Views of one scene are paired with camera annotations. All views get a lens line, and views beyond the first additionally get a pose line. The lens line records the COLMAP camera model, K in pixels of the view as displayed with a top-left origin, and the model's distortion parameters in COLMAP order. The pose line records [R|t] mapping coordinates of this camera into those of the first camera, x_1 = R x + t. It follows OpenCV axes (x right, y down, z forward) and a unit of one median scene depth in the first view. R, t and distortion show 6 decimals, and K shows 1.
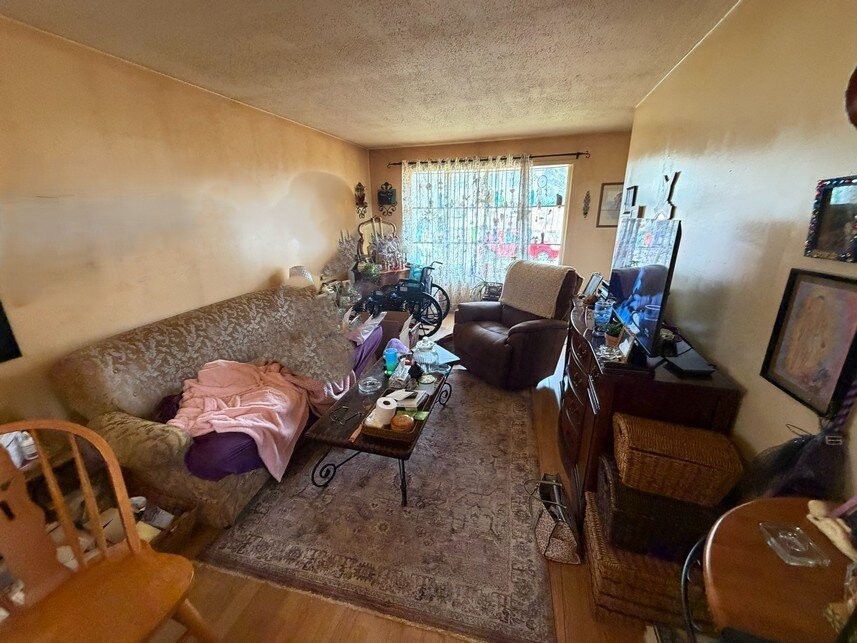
lens RADIAL K [[341.7, 0, 426.8], [0, 341.7, 316.8], [0, 0, 1]] dist [-0.000680, 0.000193]
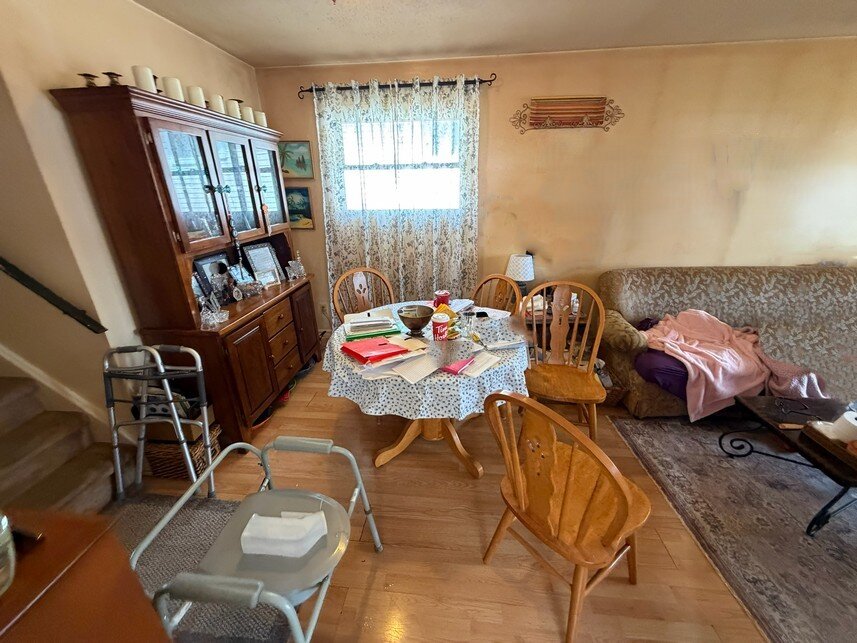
lens RADIAL K [[341.7, 0, 428.9], [0, 341.7, 320.3], [0, 0, 1]] dist [-0.000680, 0.000193]
pose [[0.202202, 0.367997, -0.907575, 0.301317], [-0.280879, 0.909577, 0.306231, 0.075087], [0.938201, 0.192999, 0.287281, -0.210014]]
